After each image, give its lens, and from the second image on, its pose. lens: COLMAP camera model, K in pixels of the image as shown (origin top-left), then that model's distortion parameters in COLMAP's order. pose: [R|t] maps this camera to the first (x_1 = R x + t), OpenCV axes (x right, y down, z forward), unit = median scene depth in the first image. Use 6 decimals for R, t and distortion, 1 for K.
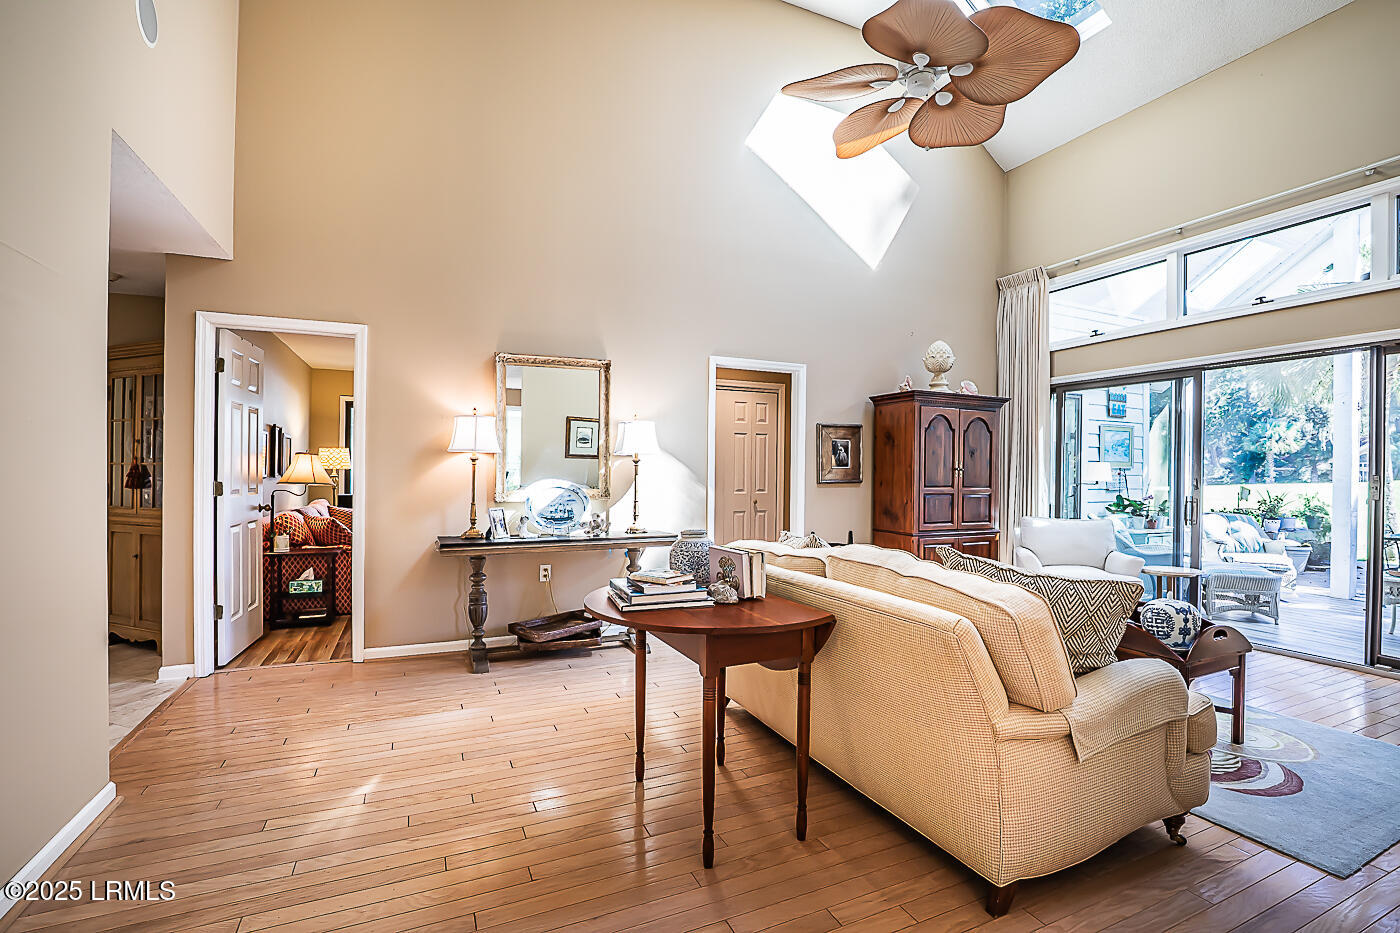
lens RADIAL K [[640.9, 0, 705.9], [0, 640.9, 472.5], [0, 0, 1]] dist [-0.031097, 0.000693]
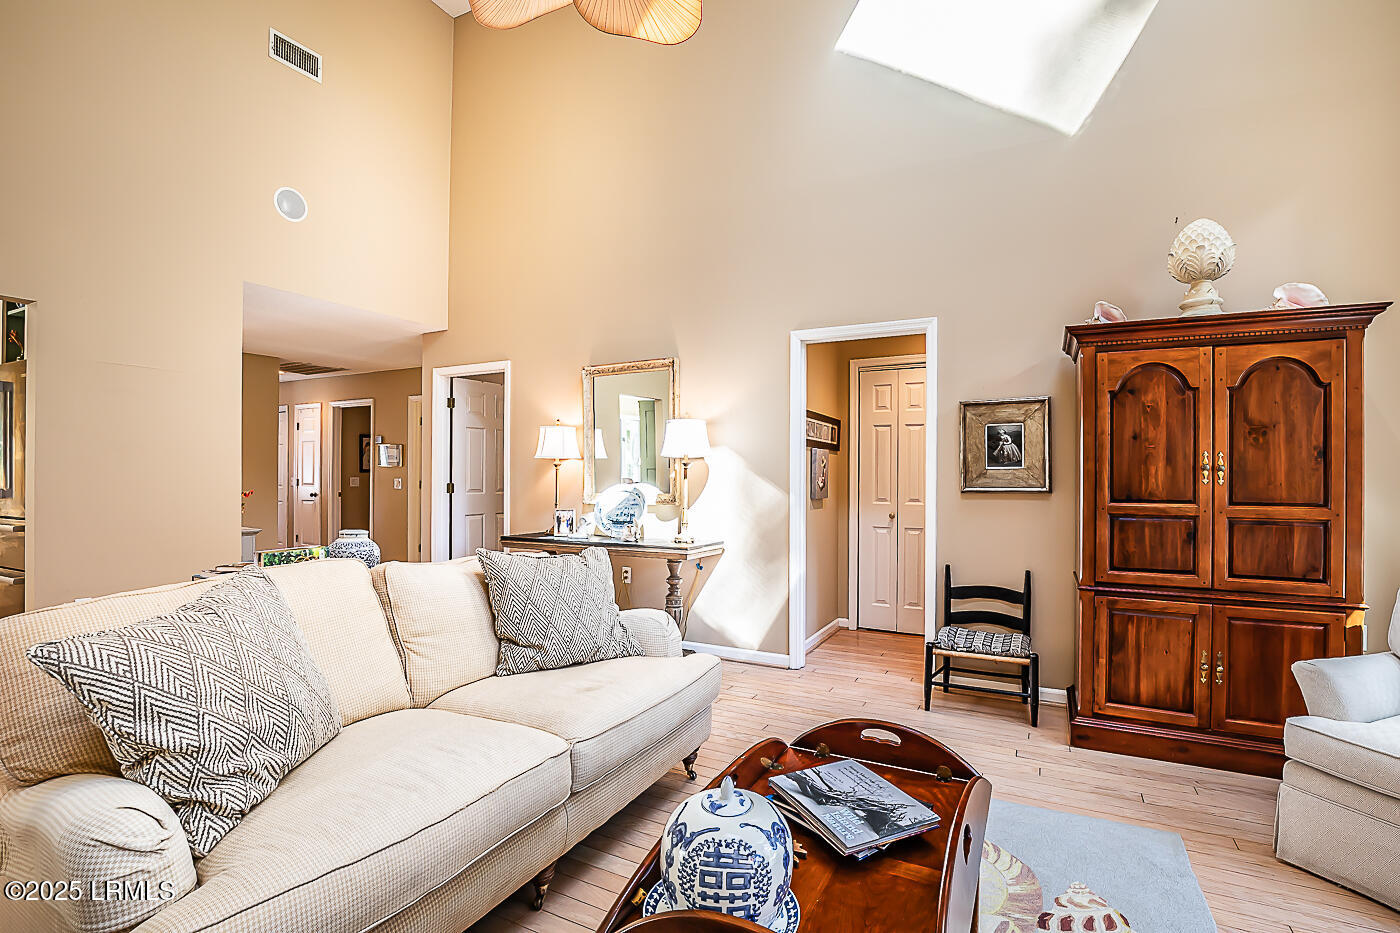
lens RADIAL K [[640.9, 0, 705.9], [0, 640.9, 472.5], [0, 0, 1]] dist [-0.031097, 0.000693]
pose [[0.622836, -0.006482, -0.782326, 0.538206], [0.002279, 0.999976, -0.006472, 0.000554], [0.782349, 0.002248, 0.622836, 0.394254]]
